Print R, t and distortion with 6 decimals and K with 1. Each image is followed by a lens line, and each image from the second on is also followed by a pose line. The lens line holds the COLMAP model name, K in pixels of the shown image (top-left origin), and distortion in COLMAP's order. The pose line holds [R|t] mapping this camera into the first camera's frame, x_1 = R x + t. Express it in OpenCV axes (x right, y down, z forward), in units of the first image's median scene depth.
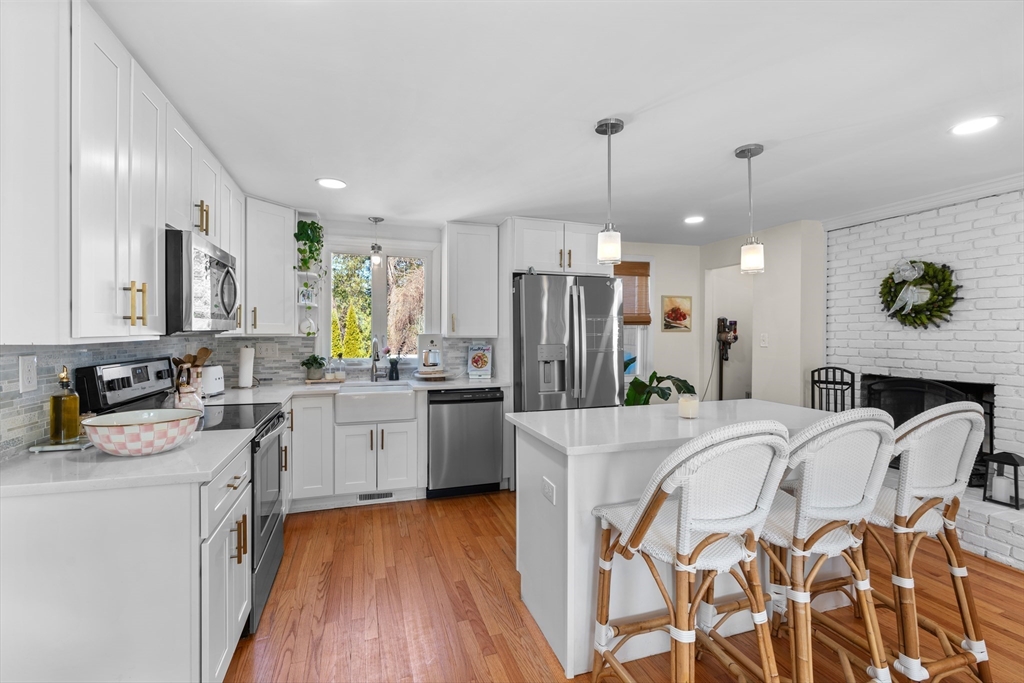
lens RADIAL K [[461.2, 0, 516.9], [0, 461.2, 338.9], [0, 0, 1]] dist [-0.008977, 0.003134]
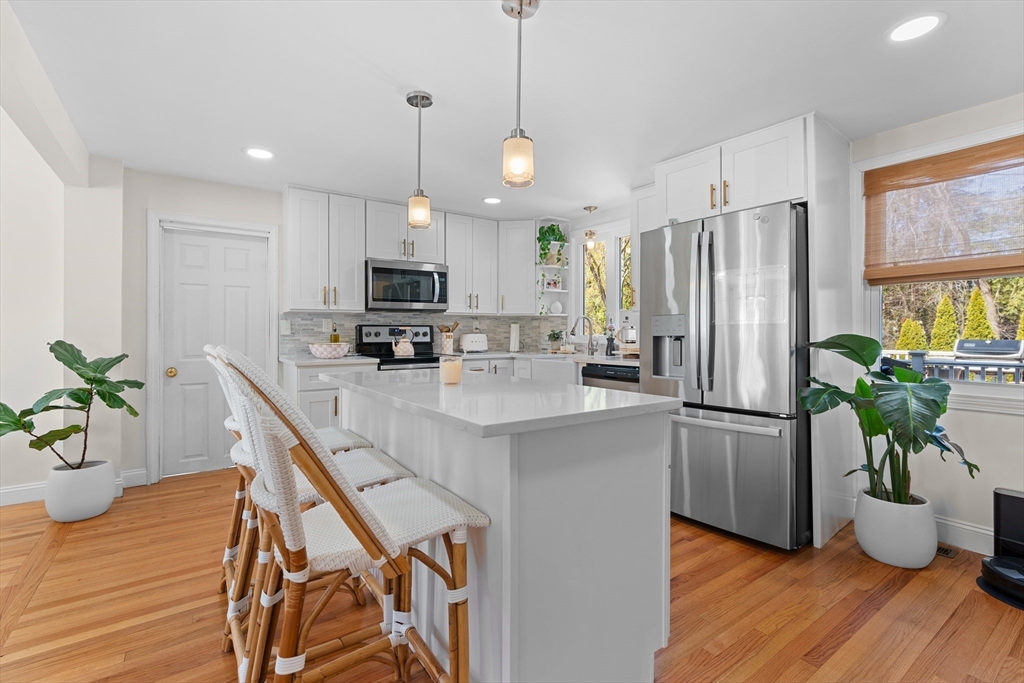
lens RADIAL K [[461.2, 0, 511.1], [0, 461.2, 336.0], [0, 0, 1]] dist [-0.008977, 0.003134]
pose [[0.297241, 0.006291, -0.954782, 0.621239], [-0.015769, 0.999874, 0.001679, 0.042726], [0.954672, 0.014557, 0.297303, 0.444130]]
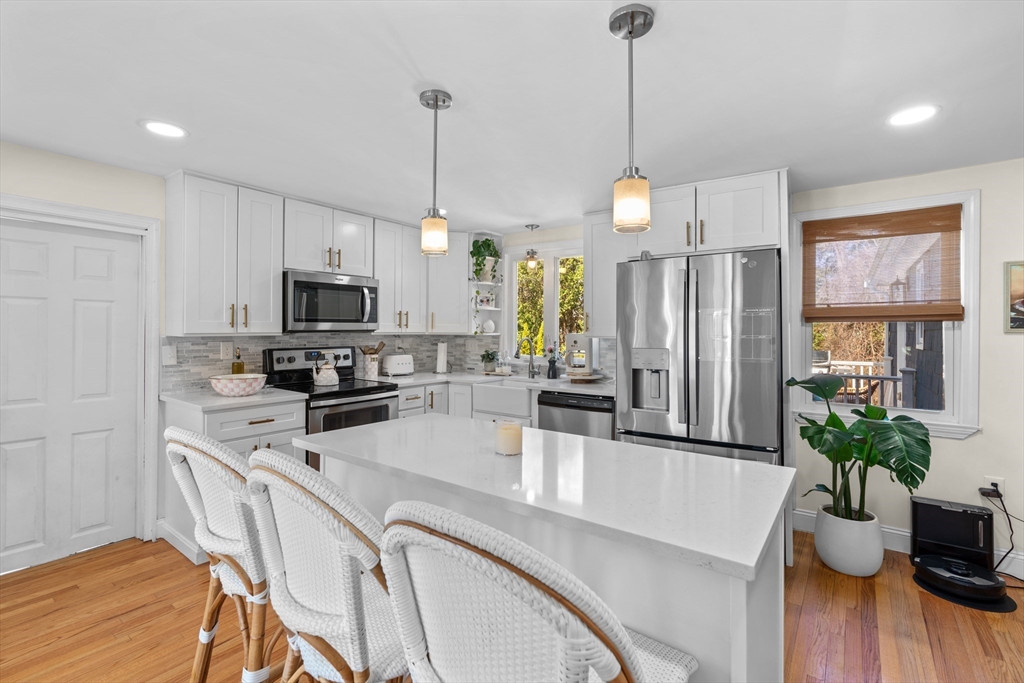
lens RADIAL K [[461.2, 0, 510.9], [0, 461.2, 331.4], [0, 0, 1]] dist [-0.008977, 0.003134]
pose [[0.580384, 0.002369, -0.814339, 0.482561], [-0.018268, 0.999782, -0.010112, -0.003637], [0.814138, 0.020745, 0.580301, 0.307613]]
